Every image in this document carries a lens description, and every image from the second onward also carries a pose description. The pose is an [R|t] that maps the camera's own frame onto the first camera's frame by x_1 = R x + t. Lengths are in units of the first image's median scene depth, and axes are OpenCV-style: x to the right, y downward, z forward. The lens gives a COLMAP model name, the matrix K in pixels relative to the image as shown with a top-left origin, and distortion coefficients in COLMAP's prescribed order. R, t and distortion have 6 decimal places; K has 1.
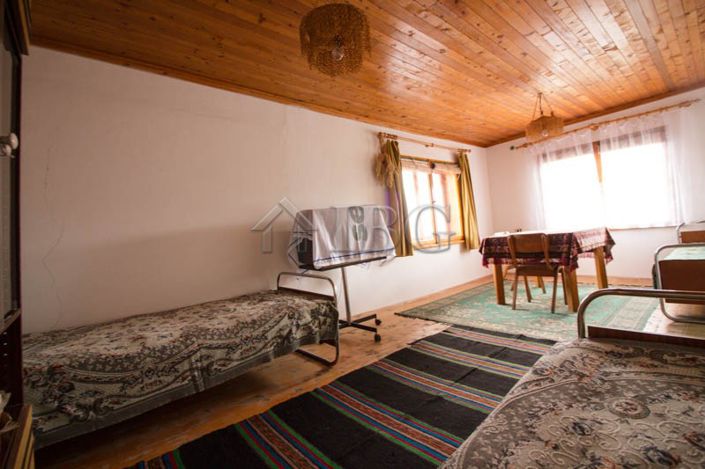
lens RADIAL K [[320.4, 0, 352.4], [0, 320.4, 233.7], [0, 0, 1]] dist [-0.016037, -0.006151]
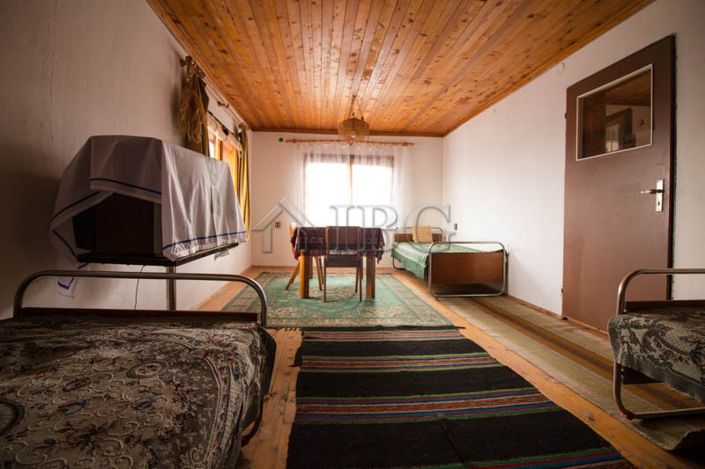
lens RADIAL K [[320.4, 0, 353.1], [0, 320.4, 231.0], [0, 0, 1]] dist [-0.016037, -0.006151]
pose [[0.572531, 0.066324, 0.817196, -0.251945], [-0.073791, 0.996846, -0.029206, 0.040893], [-0.816555, -0.043580, 0.575620, 0.357453]]
